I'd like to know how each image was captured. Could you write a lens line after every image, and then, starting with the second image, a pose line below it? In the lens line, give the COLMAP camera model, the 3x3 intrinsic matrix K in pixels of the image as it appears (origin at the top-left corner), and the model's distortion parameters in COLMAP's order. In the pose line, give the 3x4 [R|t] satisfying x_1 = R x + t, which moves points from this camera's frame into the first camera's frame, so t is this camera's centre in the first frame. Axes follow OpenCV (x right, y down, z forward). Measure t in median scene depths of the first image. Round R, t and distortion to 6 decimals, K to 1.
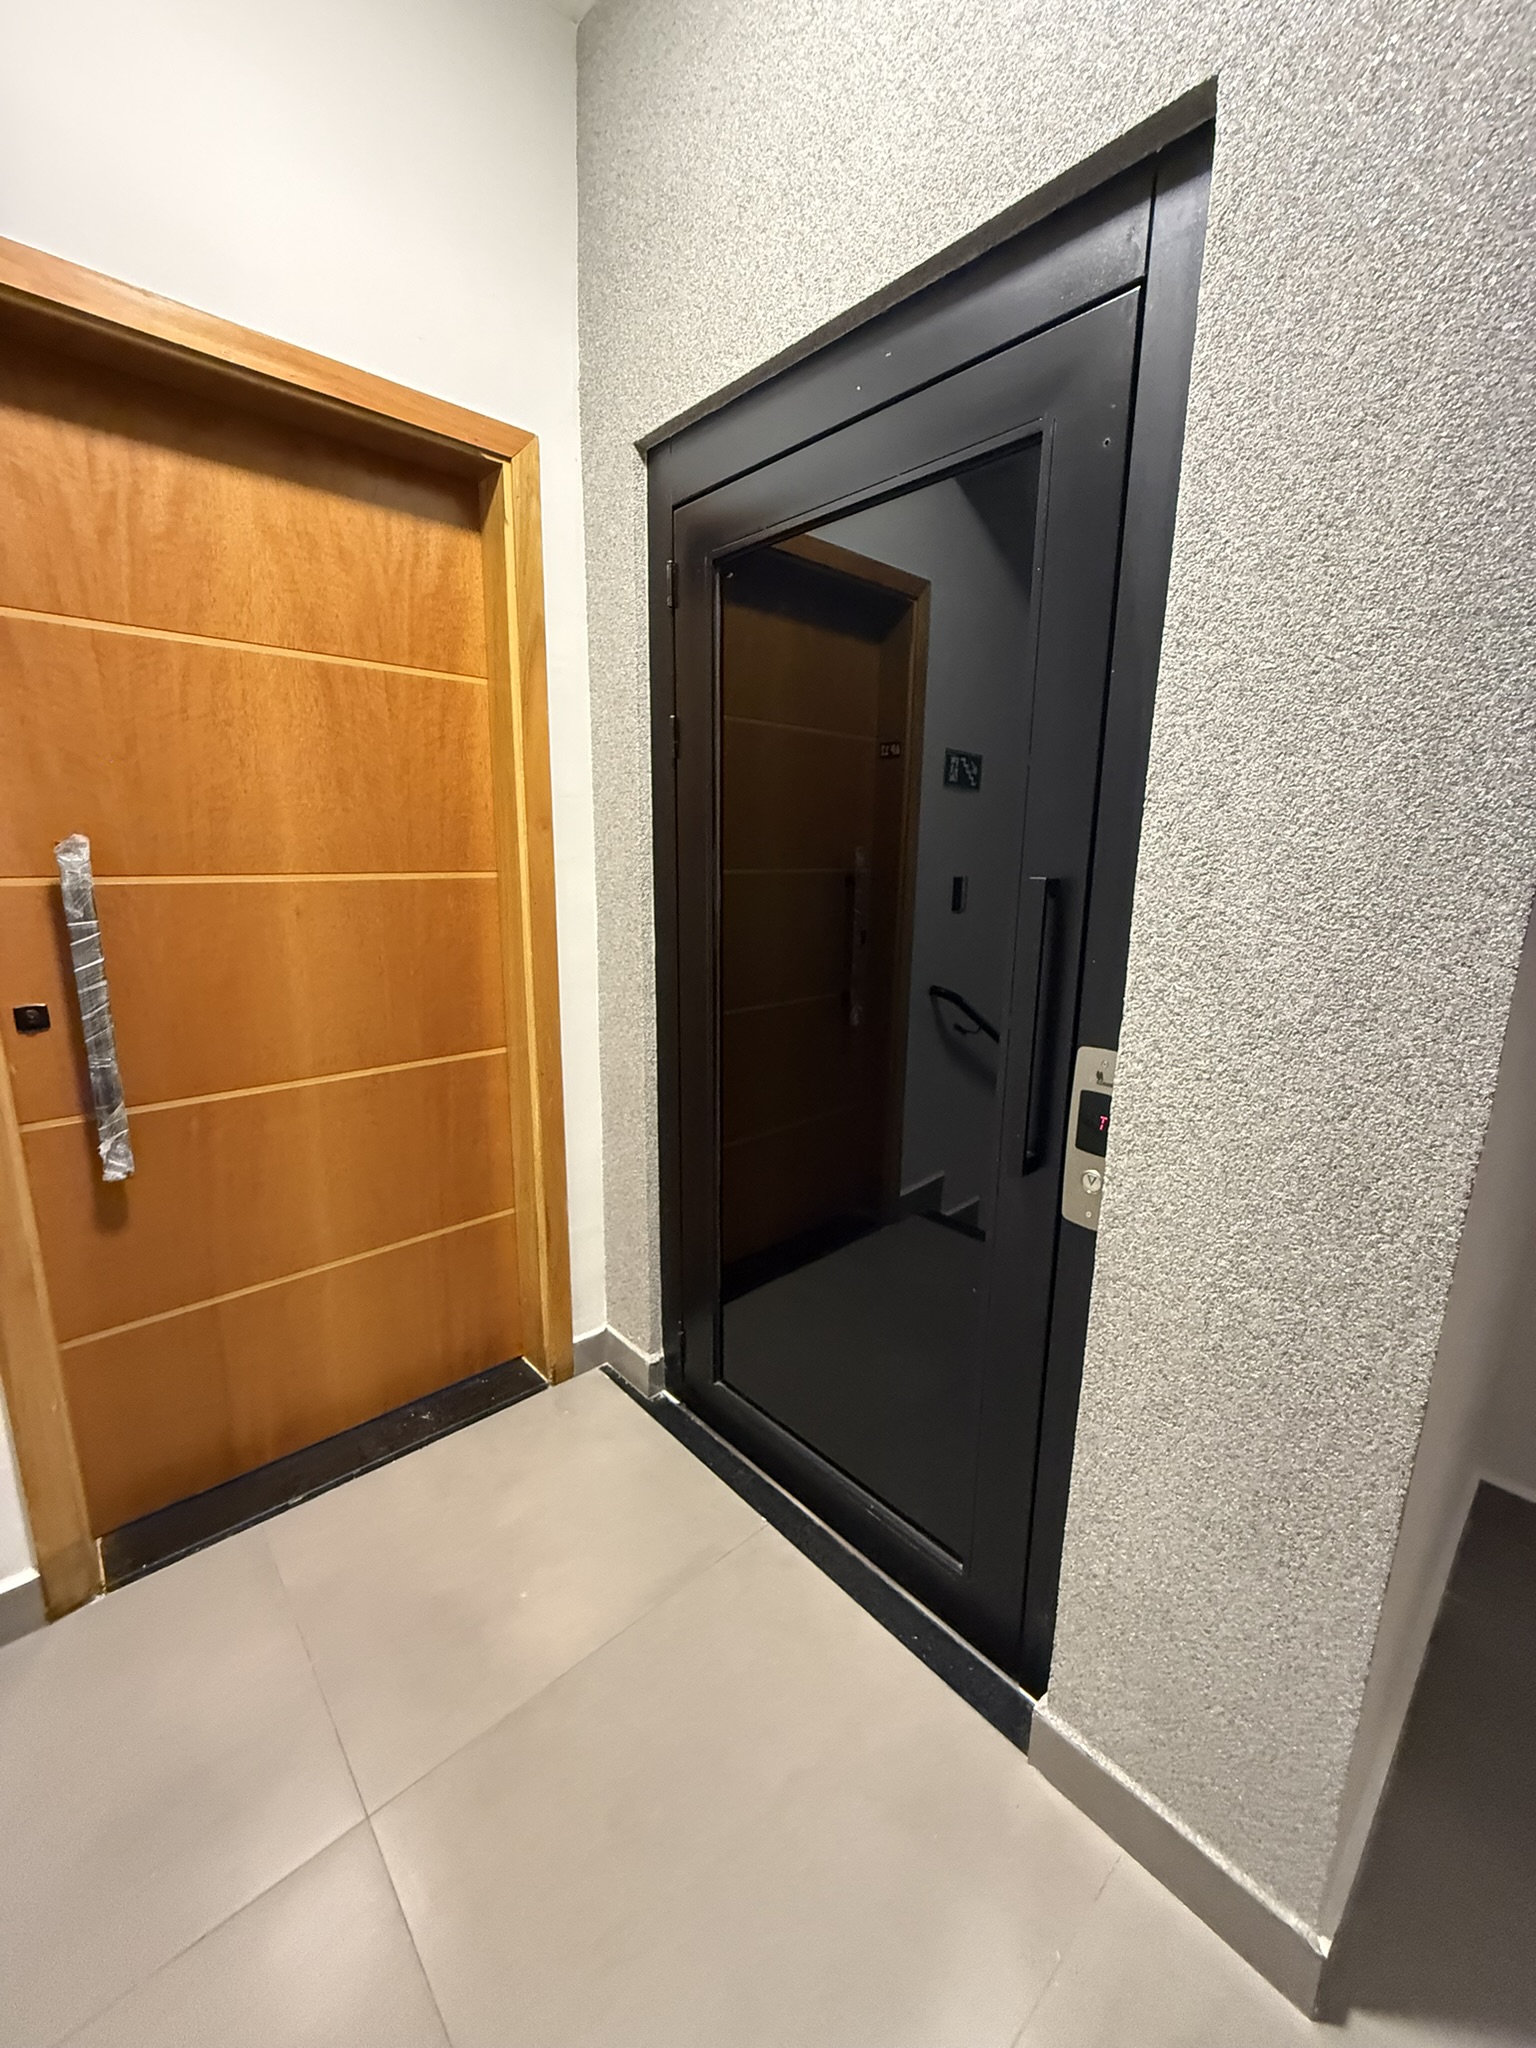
lens RADIAL K [[820.5, 0, 770.6], [0, 820.5, 1014.0], [0, 0, 1]] dist [-0.000842, 0.000073]
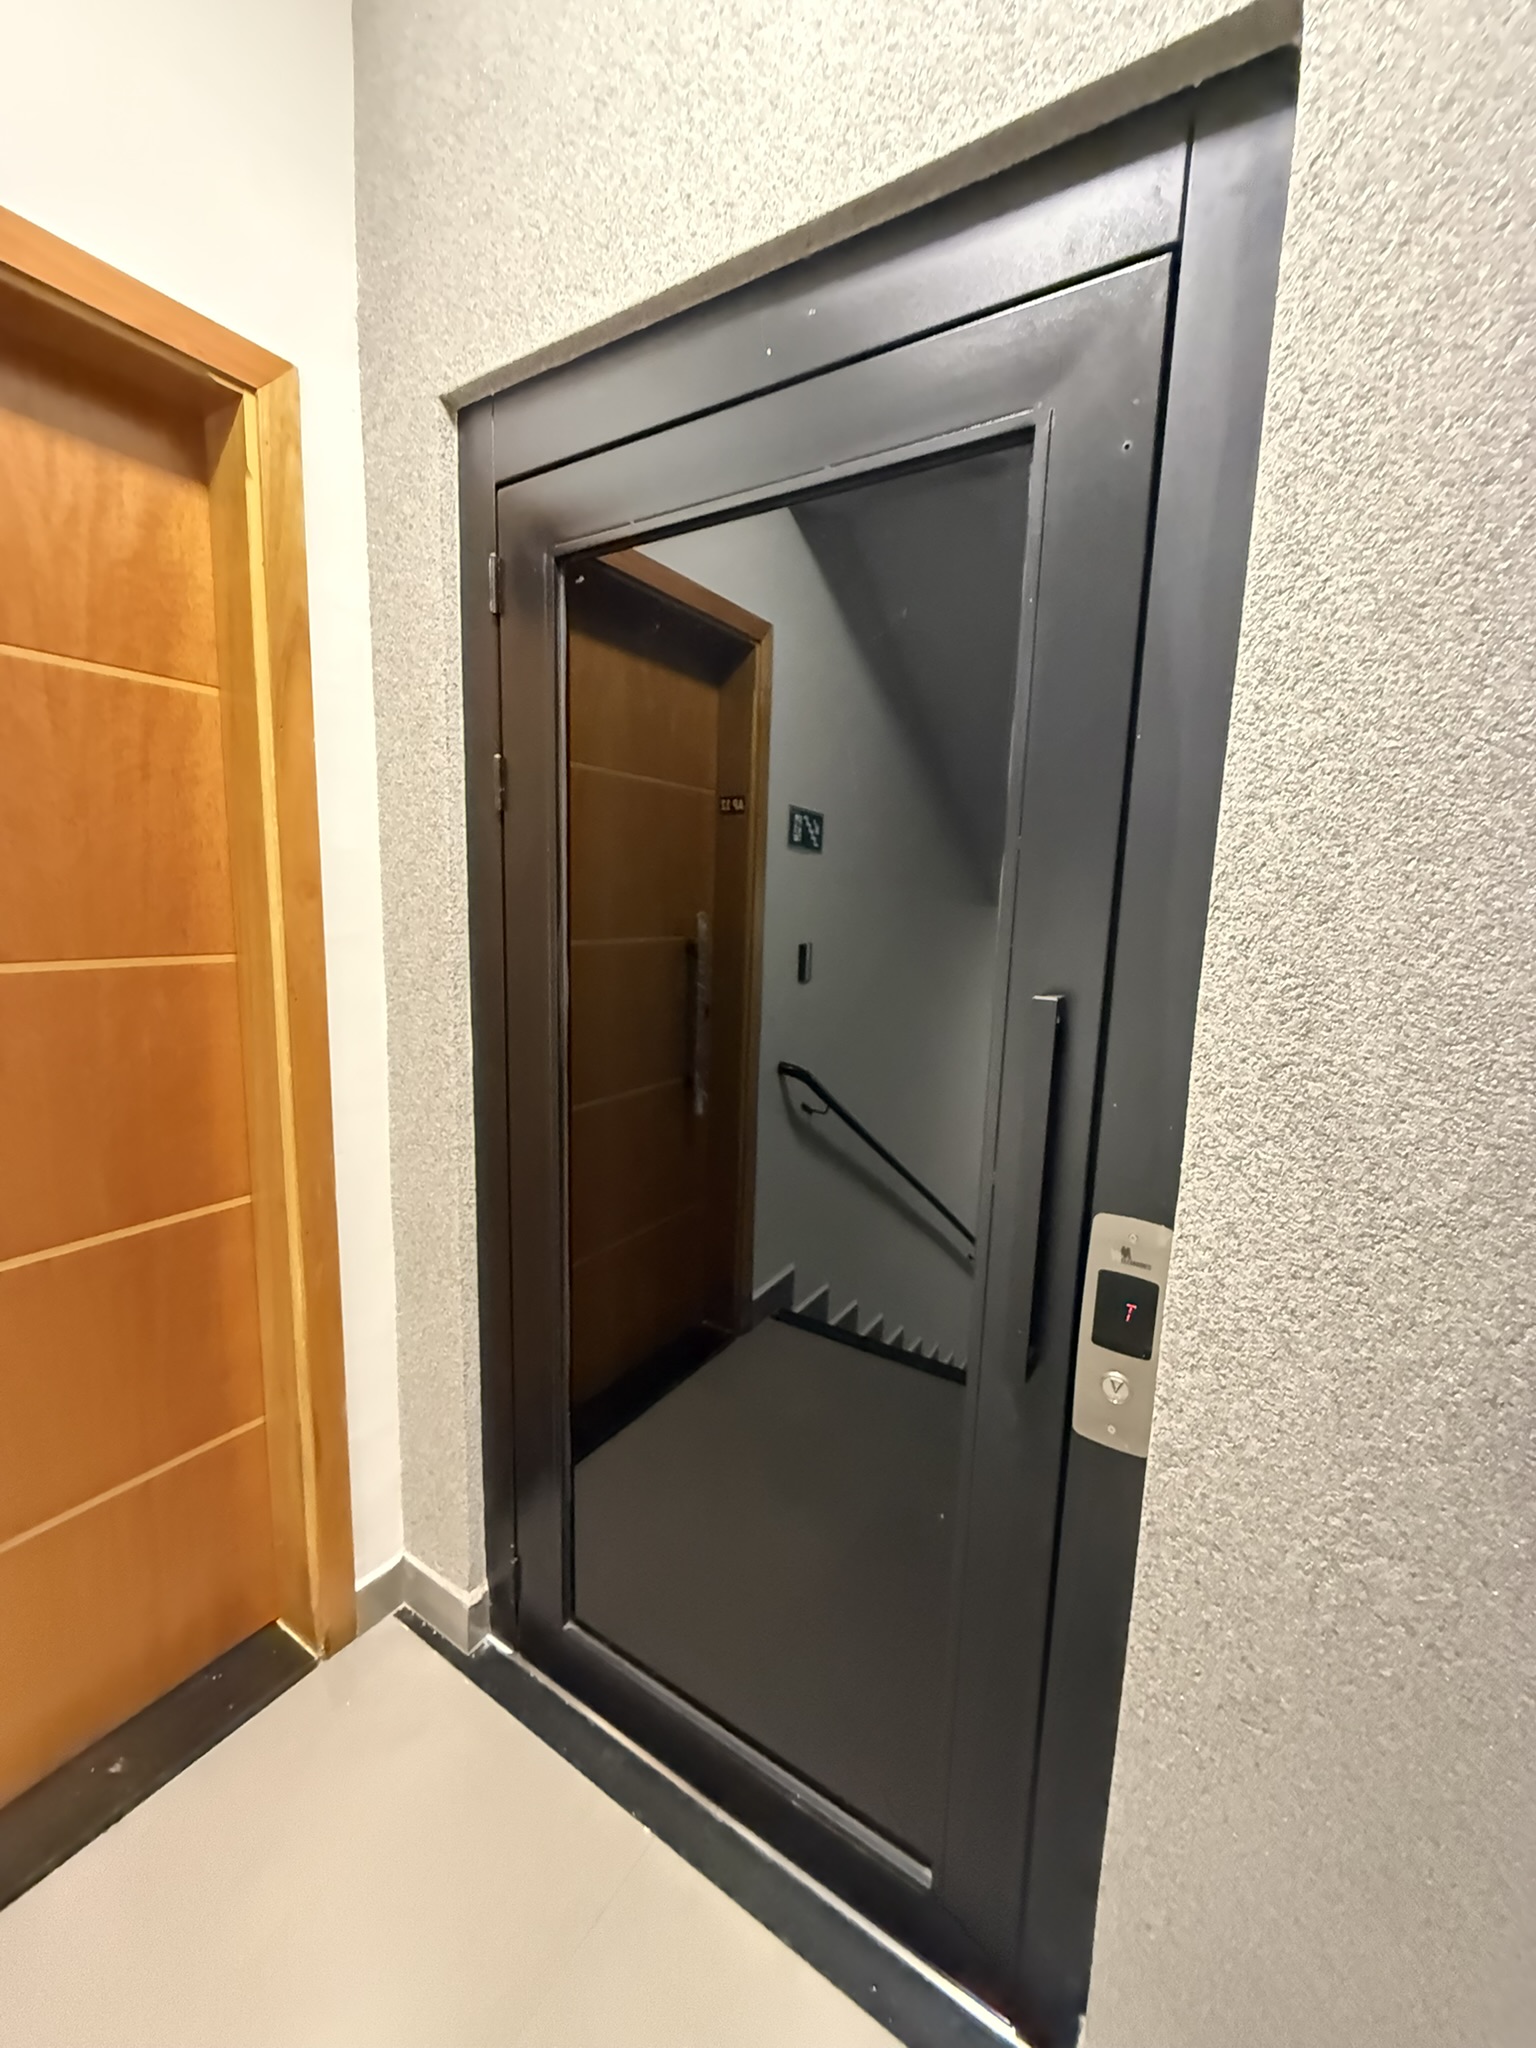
lens RADIAL K [[820.5, 0, 770.6], [0, 820.5, 1014.0], [0, 0, 1]] dist [-0.000842, 0.000073]
pose [[0.966621, -0.020596, 0.255381, -0.091438], [0.033524, 0.998361, -0.046374, -0.100190], [-0.254007, 0.053387, 0.965728, 0.268153]]
